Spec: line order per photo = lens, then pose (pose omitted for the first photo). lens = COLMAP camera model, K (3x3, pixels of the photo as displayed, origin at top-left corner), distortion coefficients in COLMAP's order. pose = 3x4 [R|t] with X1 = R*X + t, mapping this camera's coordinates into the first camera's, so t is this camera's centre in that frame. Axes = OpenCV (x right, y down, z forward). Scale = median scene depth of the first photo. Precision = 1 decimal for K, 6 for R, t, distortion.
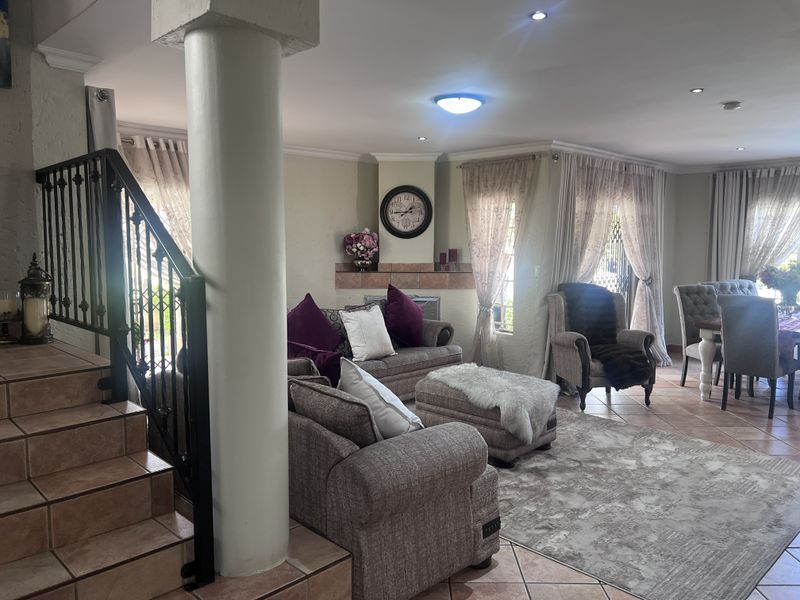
lens RADIAL K [[604.1, 0, 398.4], [0, 604.1, 301.2], [0, 0, 1]] dist [0.007327, -0.035870]
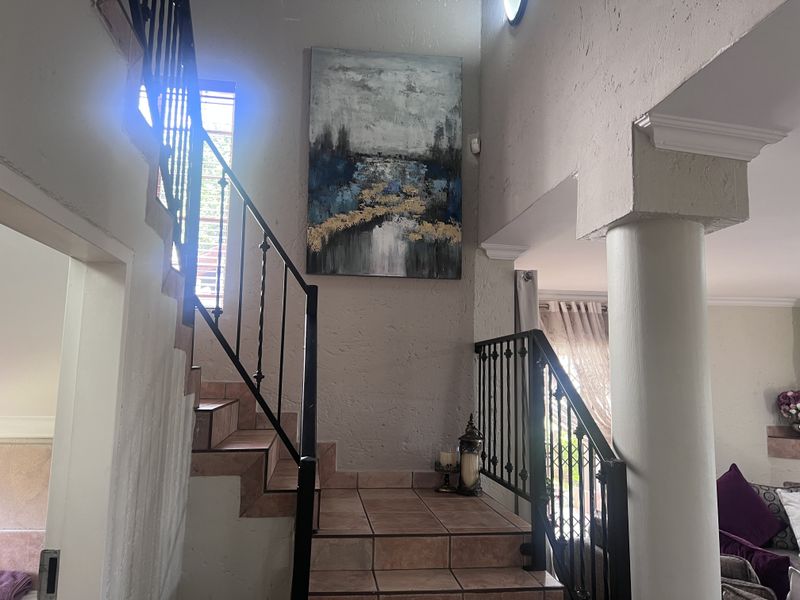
lens RADIAL K [[582.5, 0, 373.3], [0, 582.5, 302.5], [0, 0, 1]] dist [0.003422, -0.008122]
pose [[0.773347, -0.054354, -0.631649, -0.012694], [-0.094392, 0.975342, -0.199496, -0.046543], [0.626917, 0.213902, 0.749147, -0.034276]]
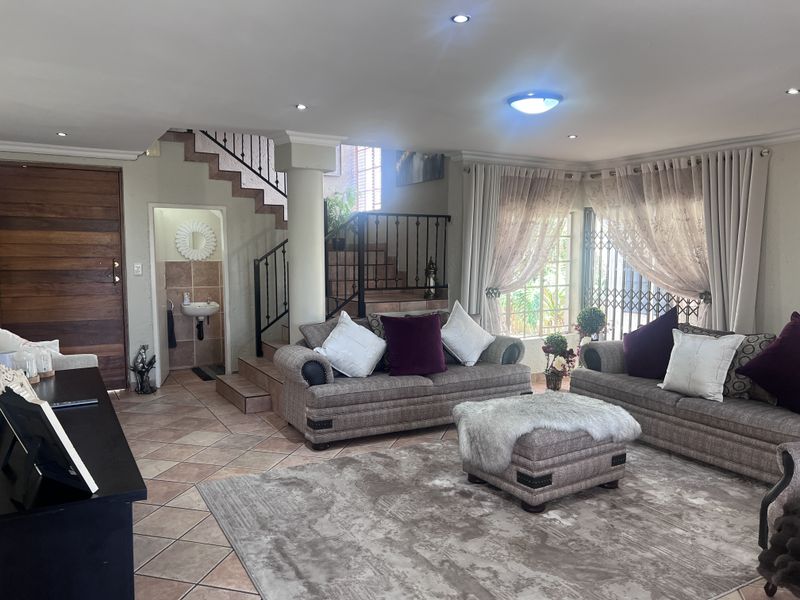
lens RADIAL K [[604.1, 0, 398.4], [0, 604.1, 301.2], [0, 0, 1]] dist [0.007327, -0.035870]
pose [[-0.250276, 0.085476, -0.964394, 1.616013], [-0.091544, 0.989543, 0.111462, -0.164496], [0.963837, 0.116180, -0.239835, 1.538618]]
